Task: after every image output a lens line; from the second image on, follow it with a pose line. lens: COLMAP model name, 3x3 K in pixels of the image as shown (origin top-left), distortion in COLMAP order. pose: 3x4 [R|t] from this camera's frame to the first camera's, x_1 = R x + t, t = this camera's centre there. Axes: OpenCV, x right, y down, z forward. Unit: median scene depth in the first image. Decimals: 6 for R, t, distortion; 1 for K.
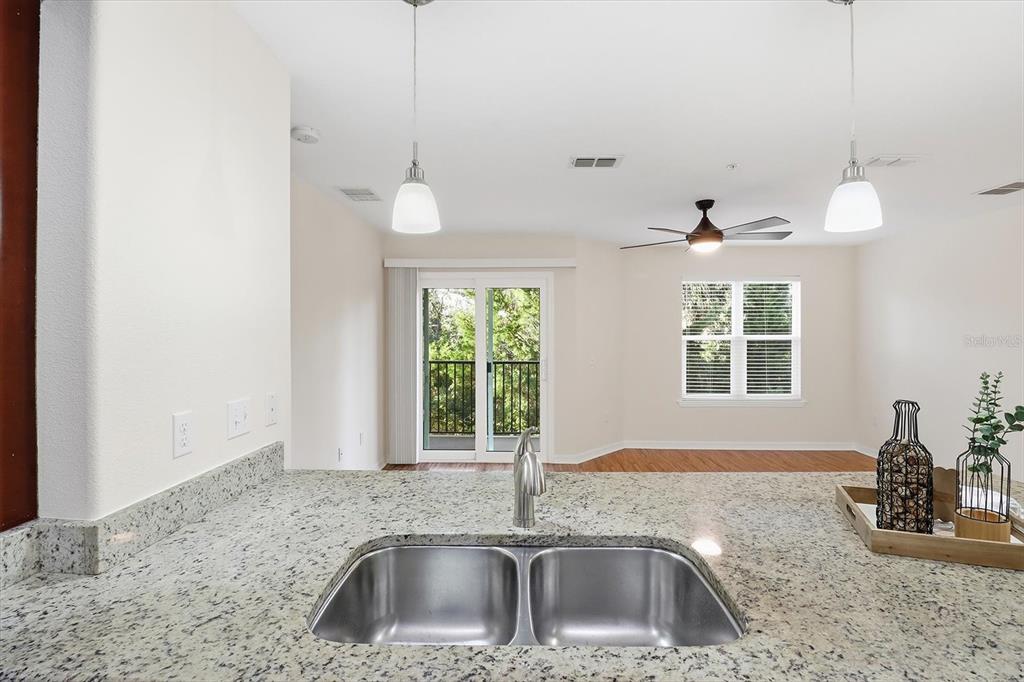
lens RADIAL K [[481.9, 0, 509.7], [0, 481.9, 329.9], [0, 0, 1]] dist [-0.015920, -0.000697]
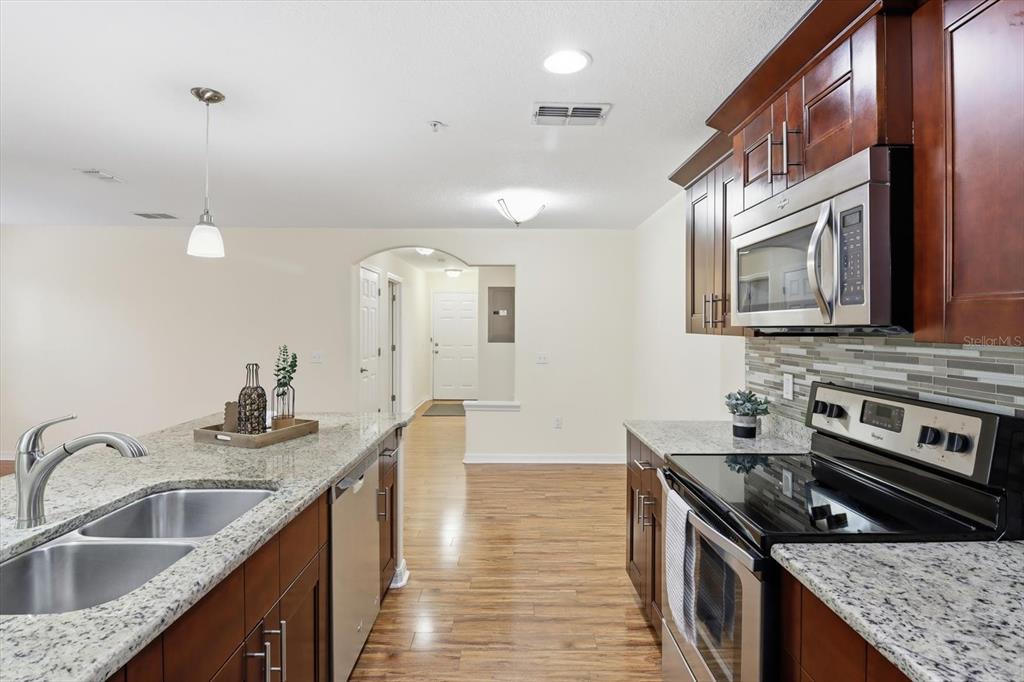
lens RADIAL K [[509.1, 0, 515.6], [0, 509.1, 324.4], [0, 0, 1]] dist [-0.001795, -0.000641]
pose [[-0.020167, 0.000620, 0.999796, -1.053704], [-0.007131, 0.999974, -0.000764, -0.002240], [-0.999771, -0.007145, -0.020162, 0.062026]]
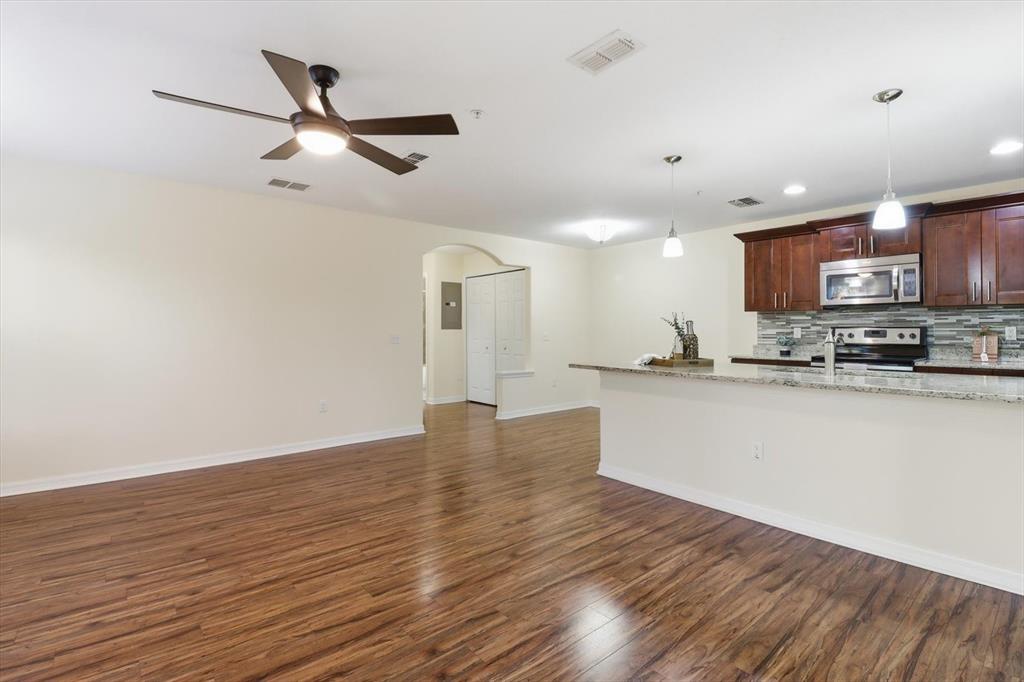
lens RADIAL K [[481.9, 0, 509.7], [0, 481.9, 329.9], [0, 0, 1]] dist [-0.015920, -0.000697]
pose [[-0.649506, -0.002767, 0.760351, -0.748402], [-0.005796, 0.999982, -0.001312, 0.226259], [-0.760334, -0.005259, -0.649511, 3.950742]]
